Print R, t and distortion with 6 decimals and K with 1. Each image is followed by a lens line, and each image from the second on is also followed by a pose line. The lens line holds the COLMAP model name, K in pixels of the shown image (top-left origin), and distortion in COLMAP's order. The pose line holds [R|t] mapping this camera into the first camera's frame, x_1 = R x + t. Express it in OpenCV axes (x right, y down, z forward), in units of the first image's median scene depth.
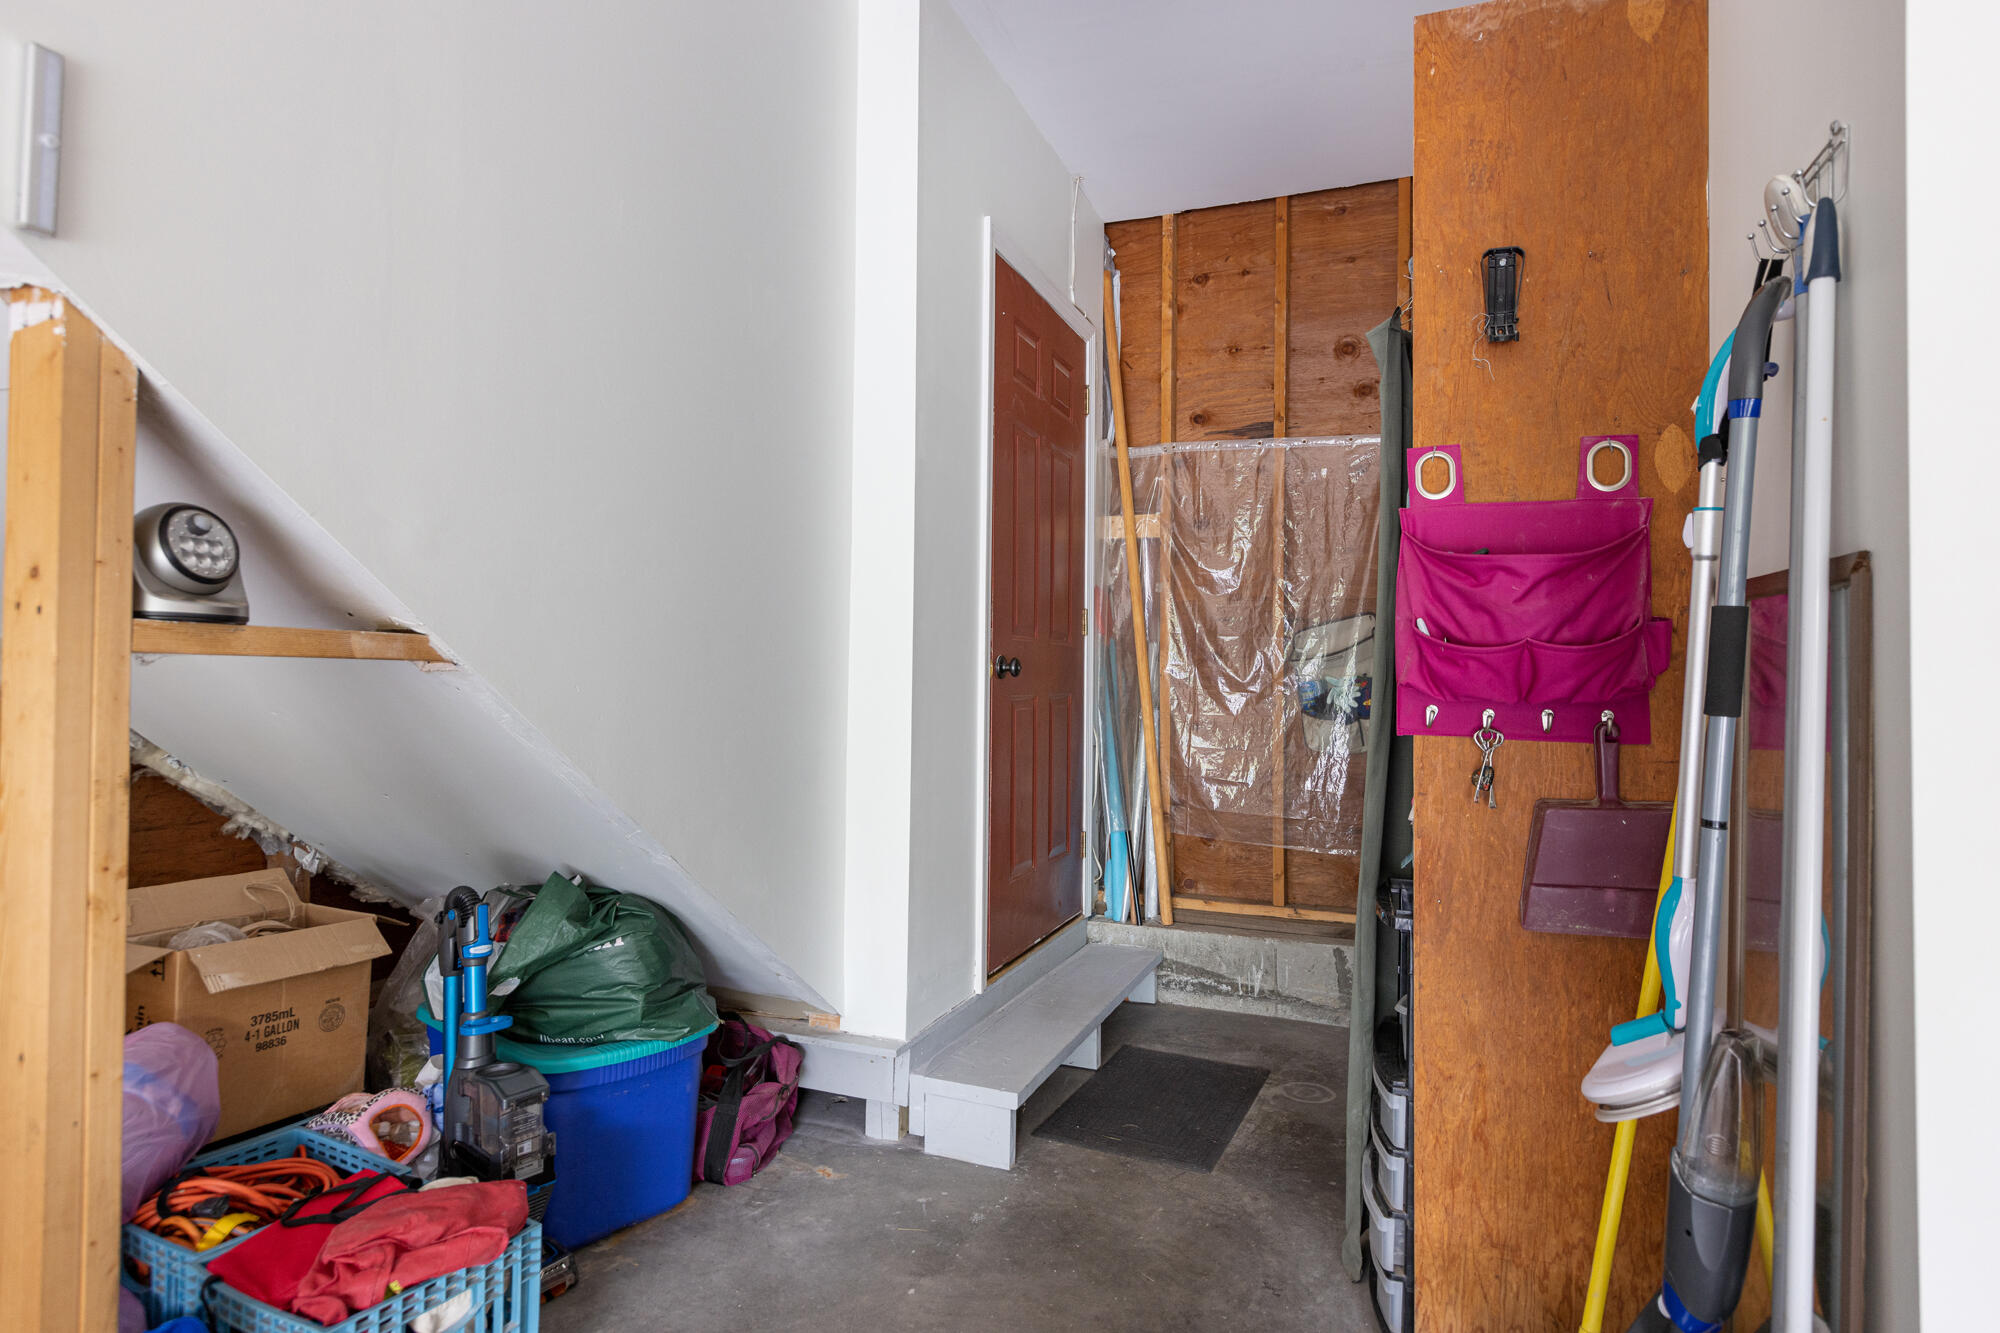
lens RADIAL K [[1125.1, 0, 952.2], [0, 1125.1, 693.3], [0, 0, 1]] dist [-0.005258, -0.000541]
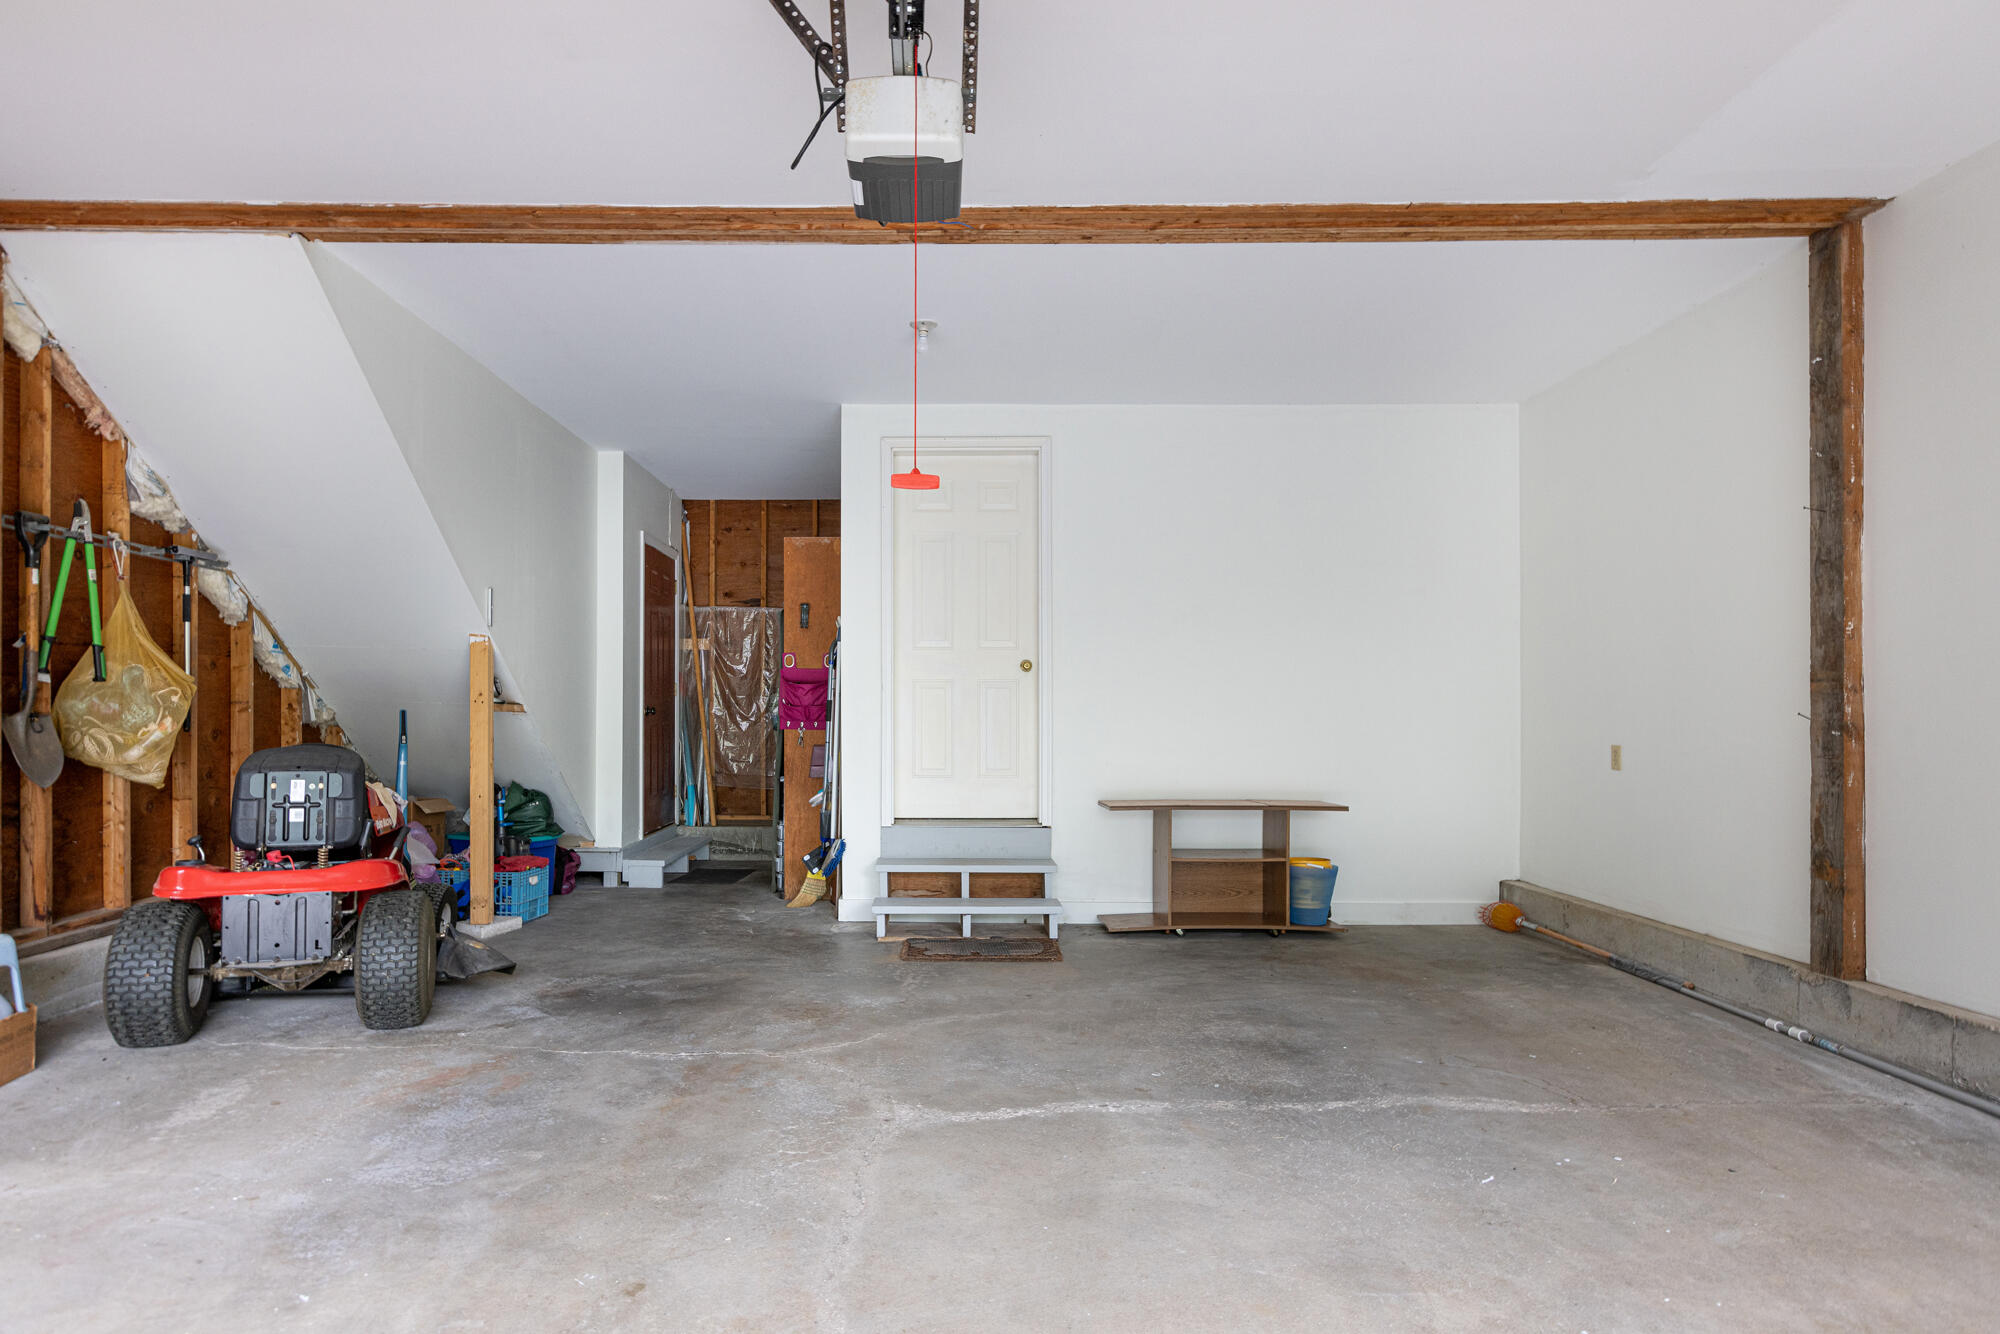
lens RADIAL K [[1125.1, 0, 952.2], [0, 1125.1, 693.8], [0, 0, 1]] dist [-0.005258, -0.000541]
pose [[0.916539, 0.002427, 0.399937, -0.259478], [0.010632, 0.999480, -0.030429, 0.017182], [-0.399803, 0.032141, 0.916037, -1.197907]]
